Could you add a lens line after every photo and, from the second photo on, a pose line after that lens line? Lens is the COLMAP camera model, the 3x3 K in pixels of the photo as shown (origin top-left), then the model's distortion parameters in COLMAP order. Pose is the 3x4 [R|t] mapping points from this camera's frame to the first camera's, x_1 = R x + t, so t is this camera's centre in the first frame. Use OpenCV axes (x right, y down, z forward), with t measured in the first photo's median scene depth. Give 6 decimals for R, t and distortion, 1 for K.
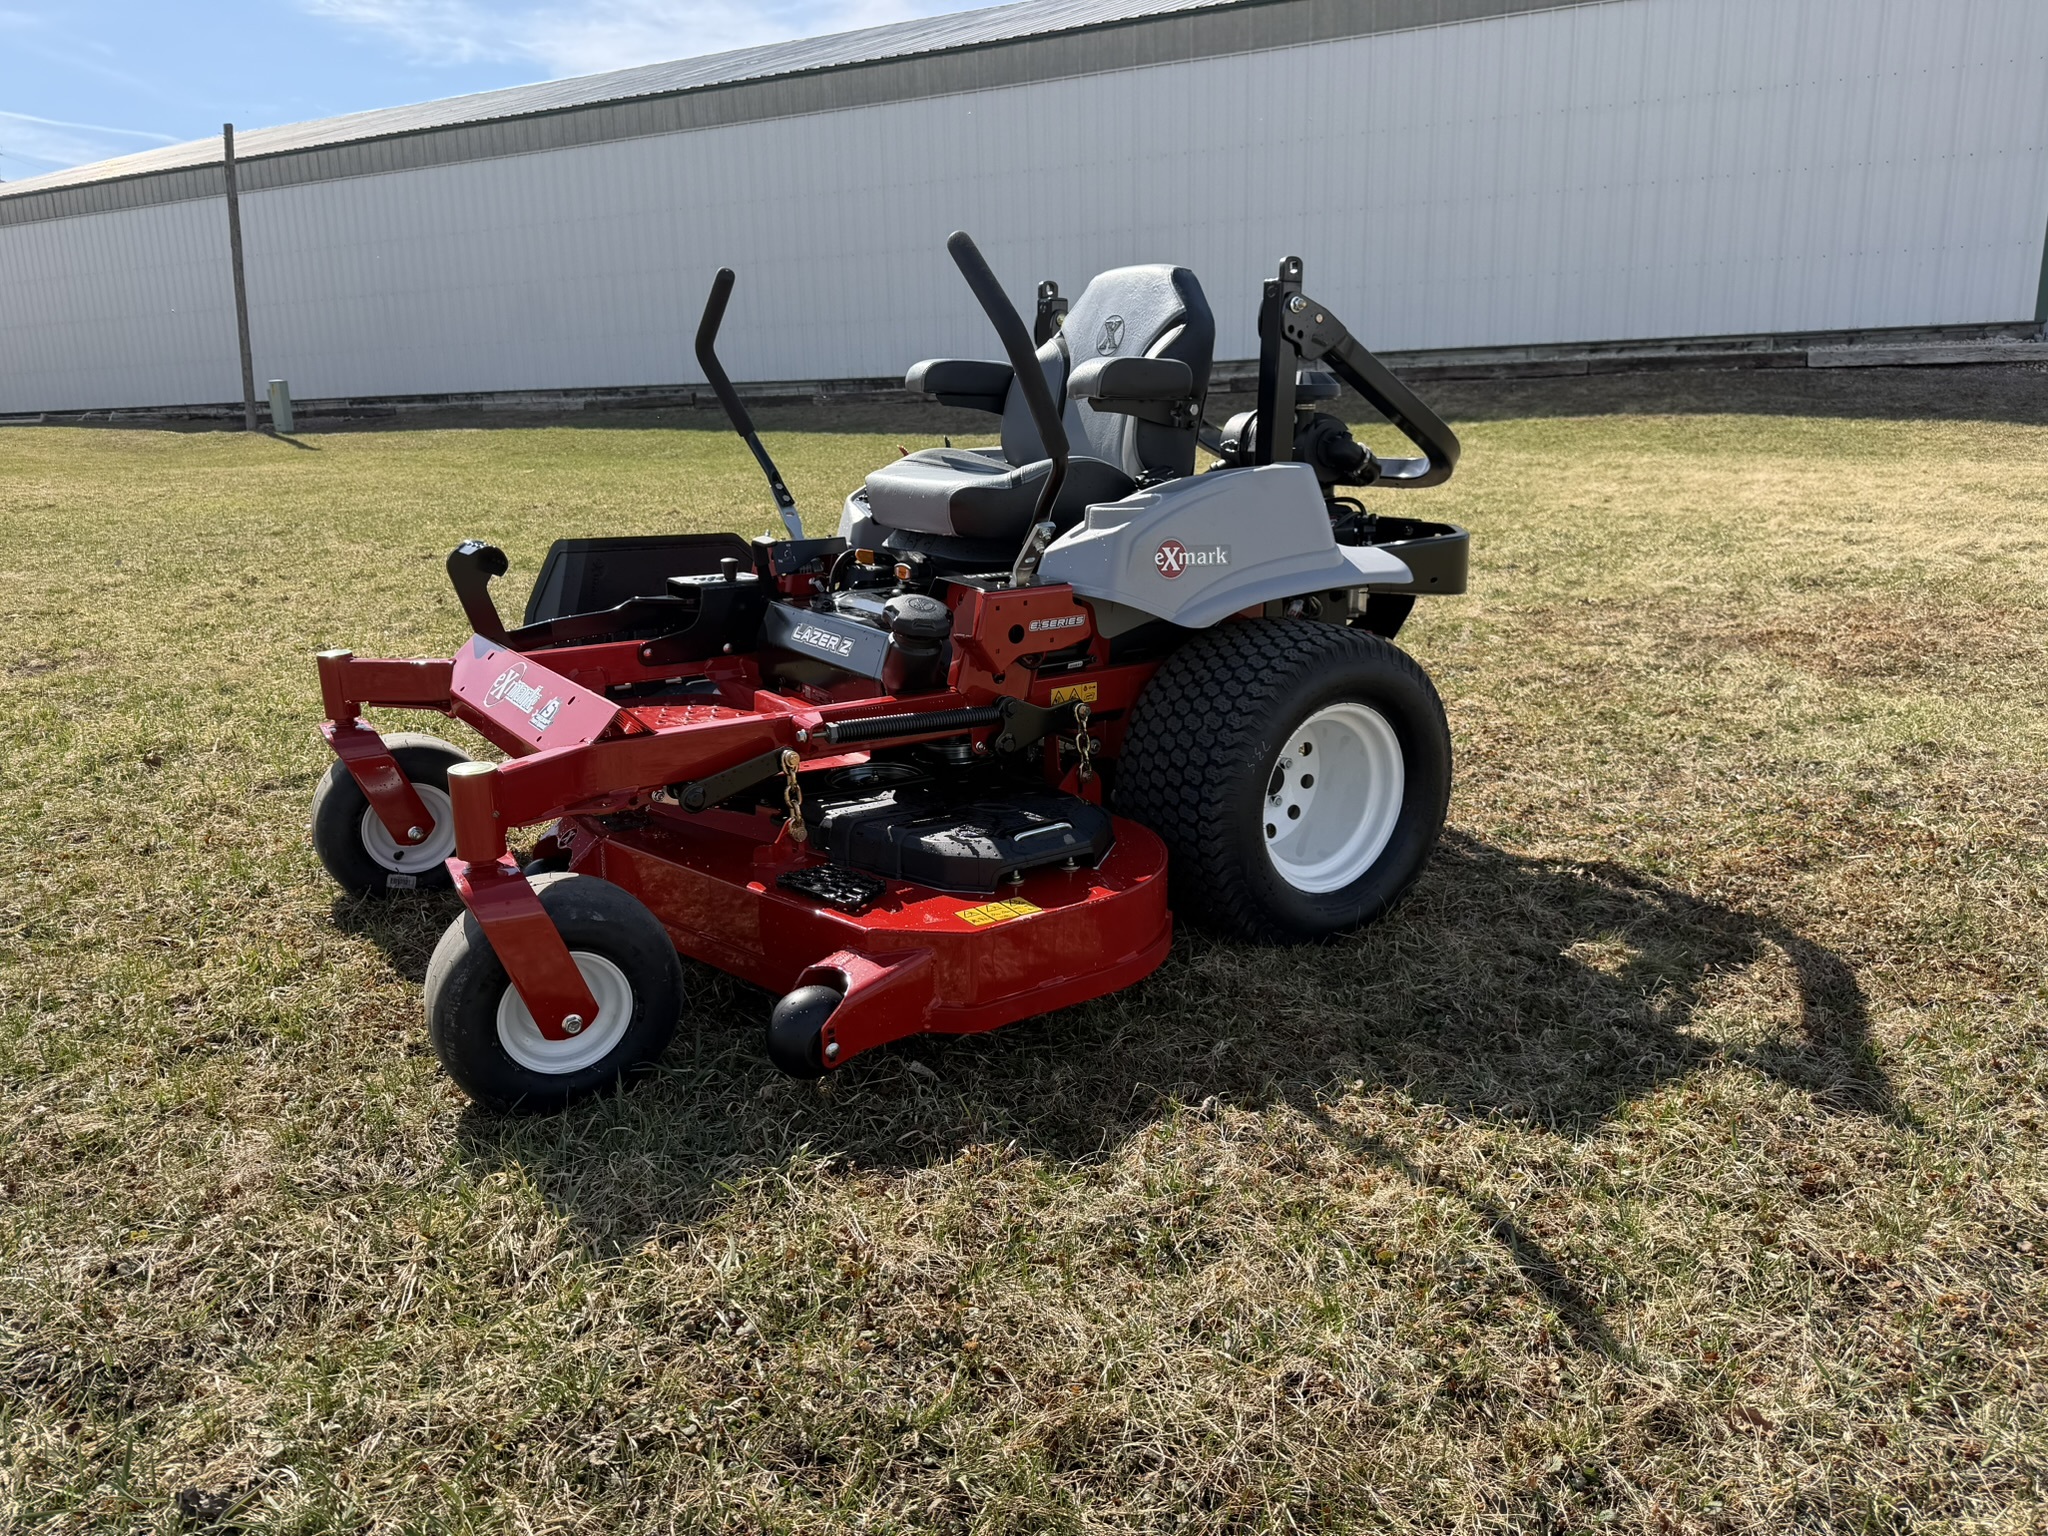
lens RADIAL K [[1498.1, 0, 1030.2], [0, 1498.1, 818.0], [0, 0, 1]] dist [0.002327, -0.007090]
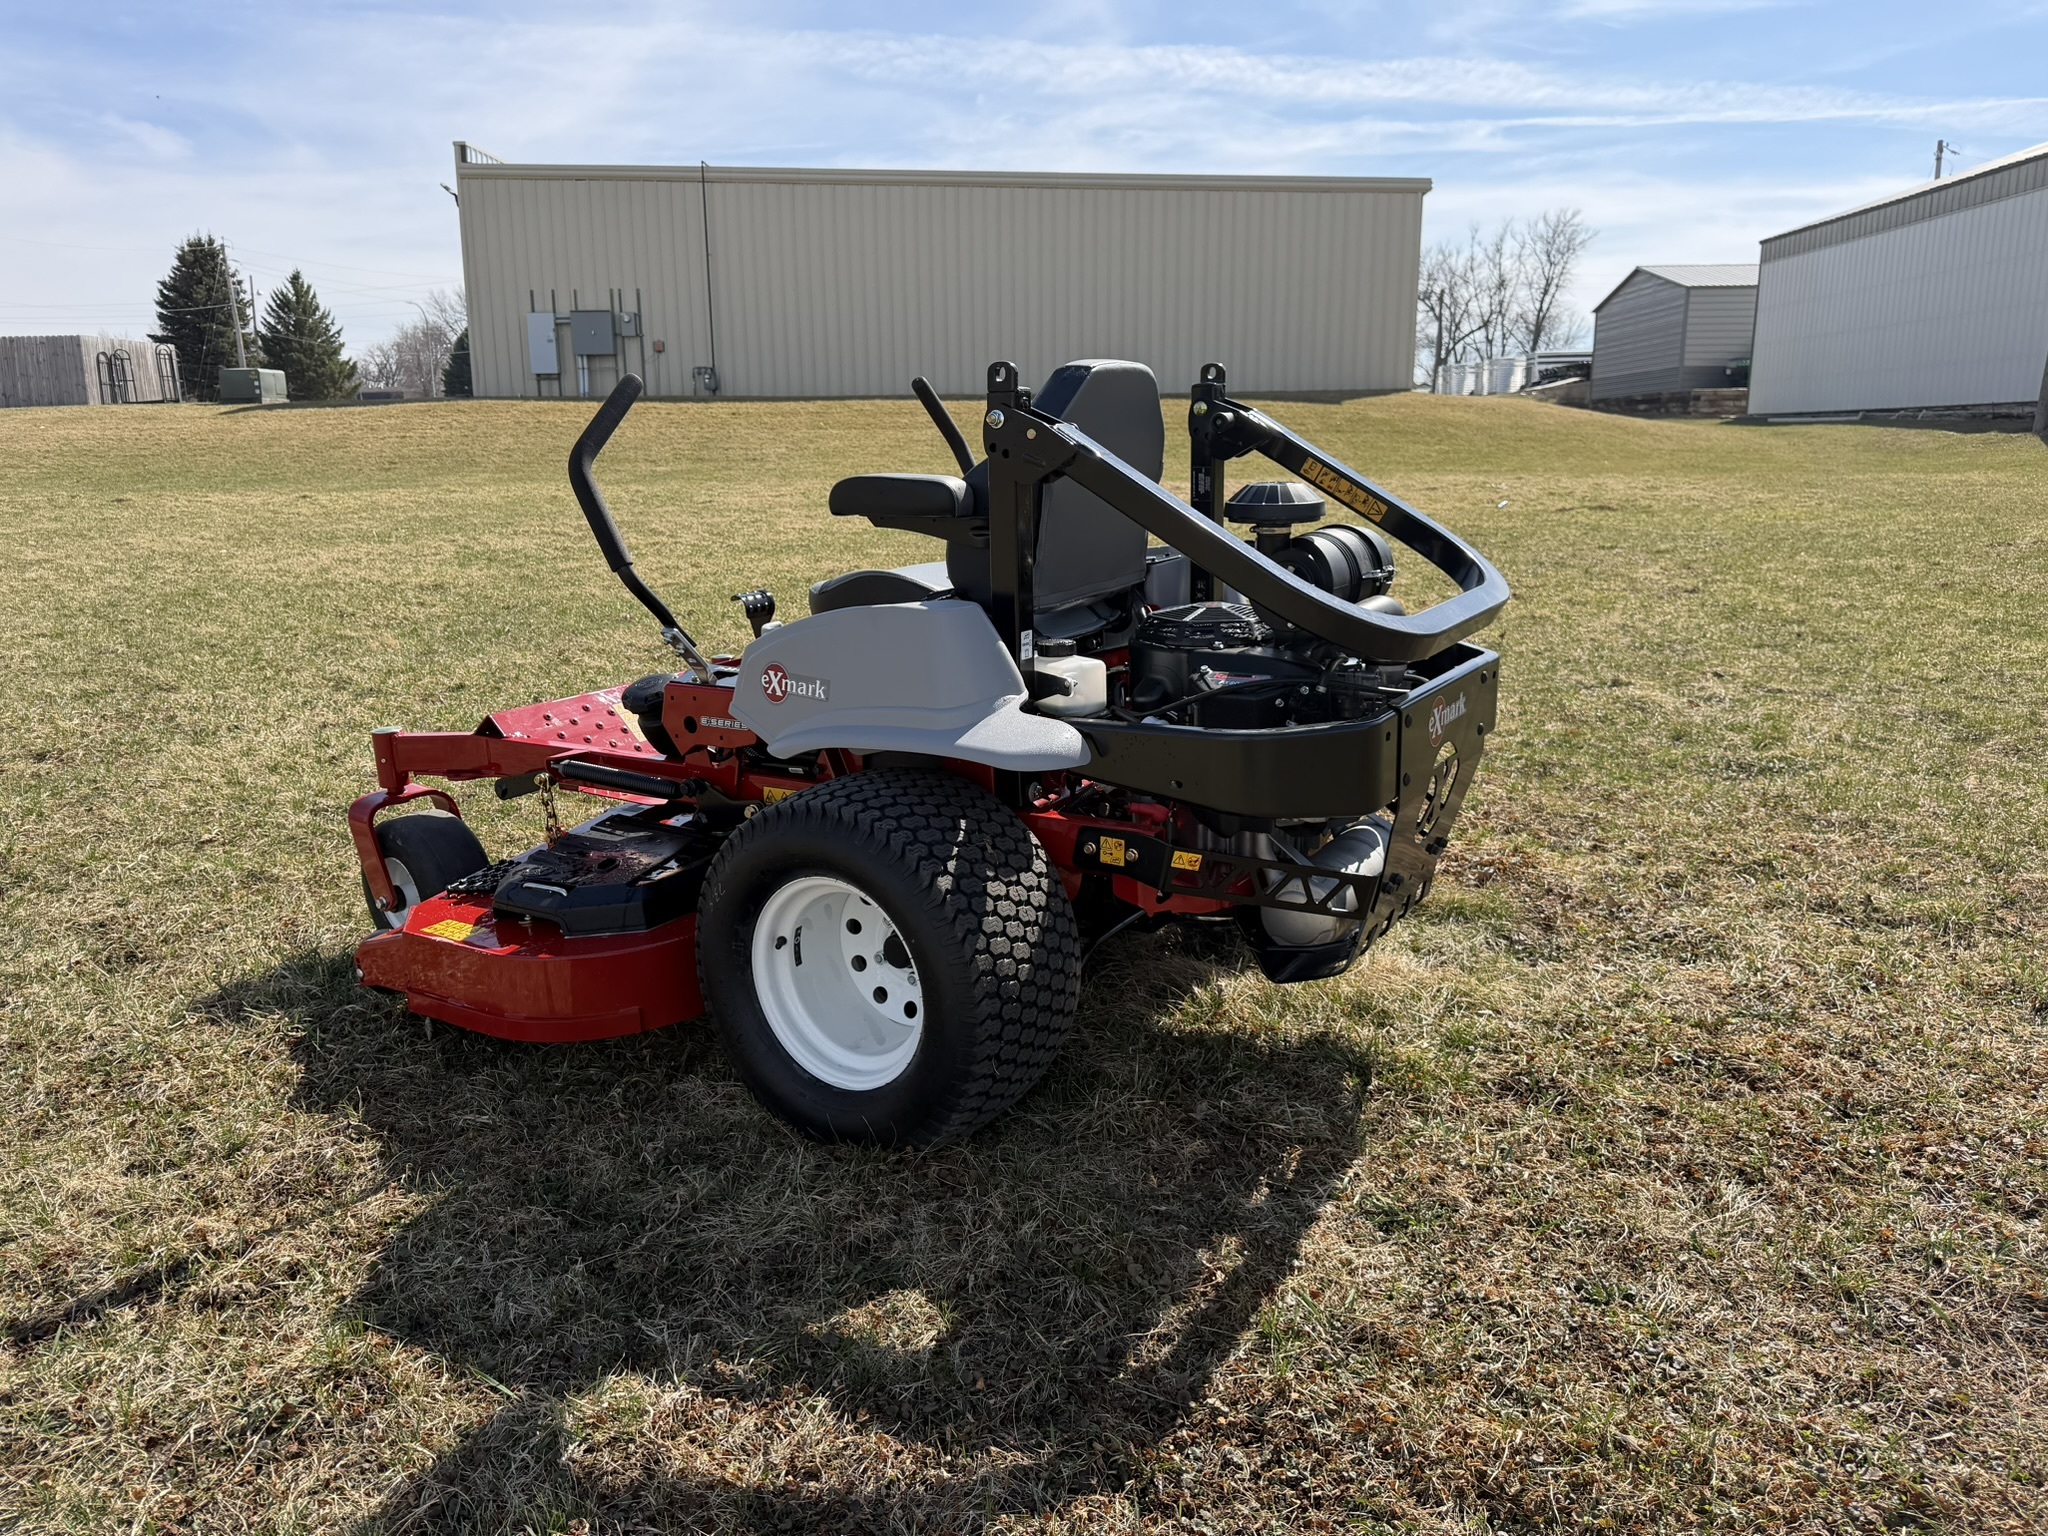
lens RADIAL K [[1470.0, 0, 1024.0], [0, 1470.0, 768.0], [0, 0, 1]] dist [0.064241, -0.055572]
pose [[0.372797, 0.214549, -0.902768, 1.027694], [-0.230742, 0.963777, 0.133763, -0.284305], [0.898766, 0.158440, 0.408799, 0.760023]]
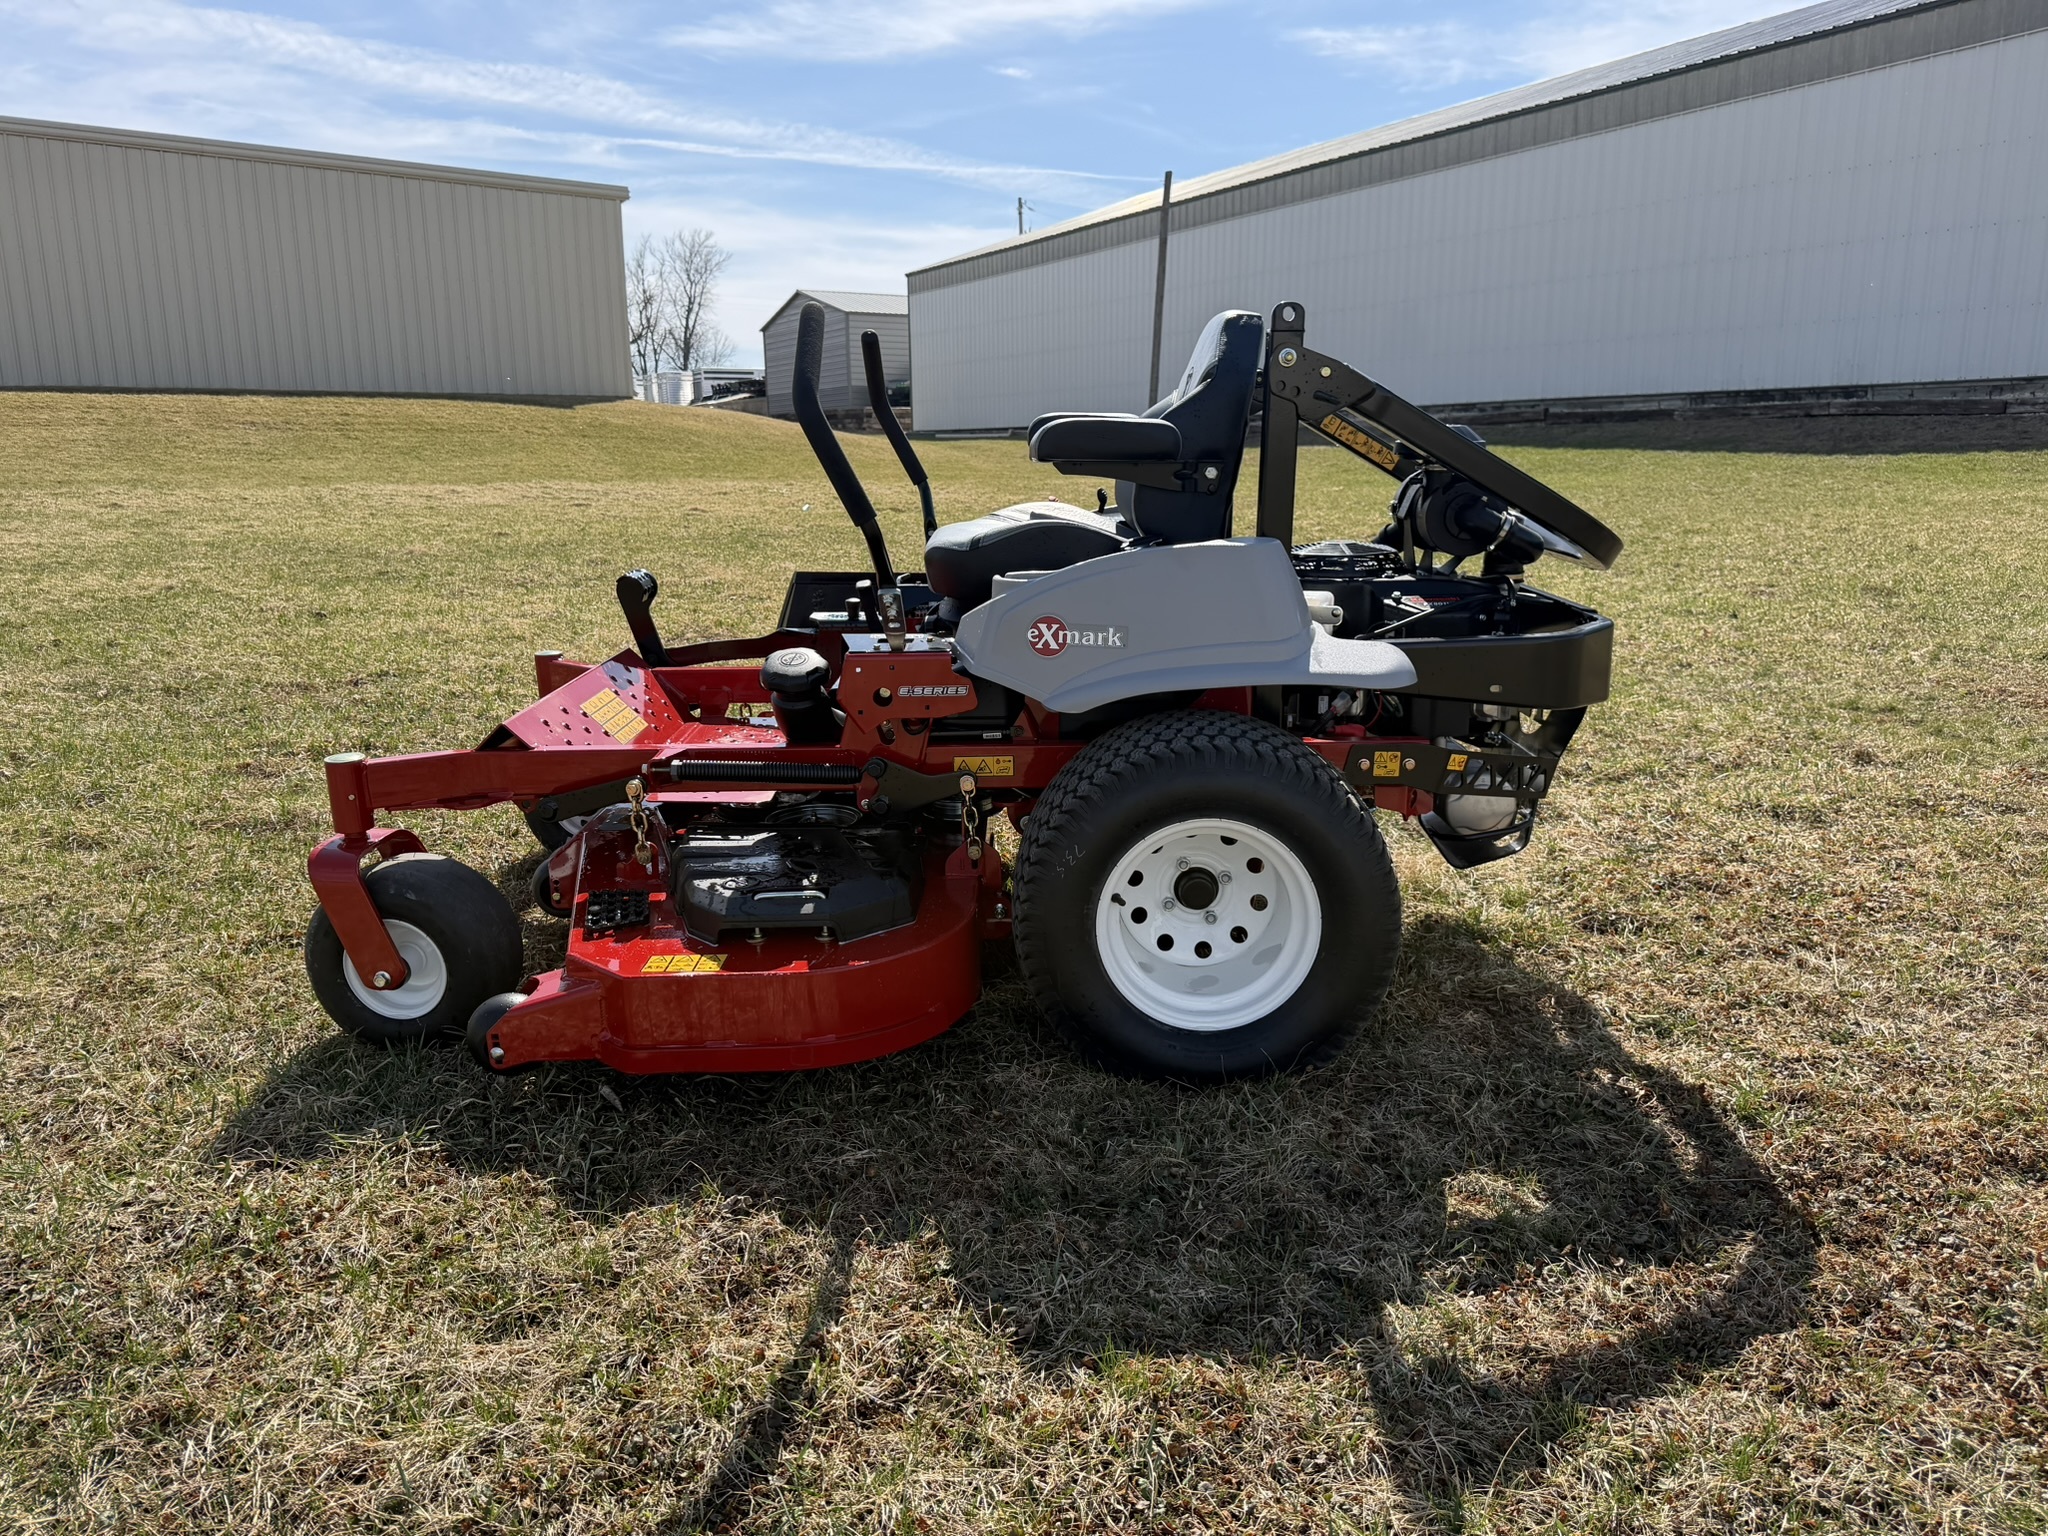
lens RADIAL K [[1528.3, 0, 1024.0], [0, 1528.3, 768.0], [0, 0, 1]] dist [-0.001740, 0.001139]
pose [[0.805147, 0.131797, -0.578246, 0.639976], [-0.154479, 0.987945, 0.010081, -0.098980], [0.572604, 0.081210, 0.815800, 0.222413]]
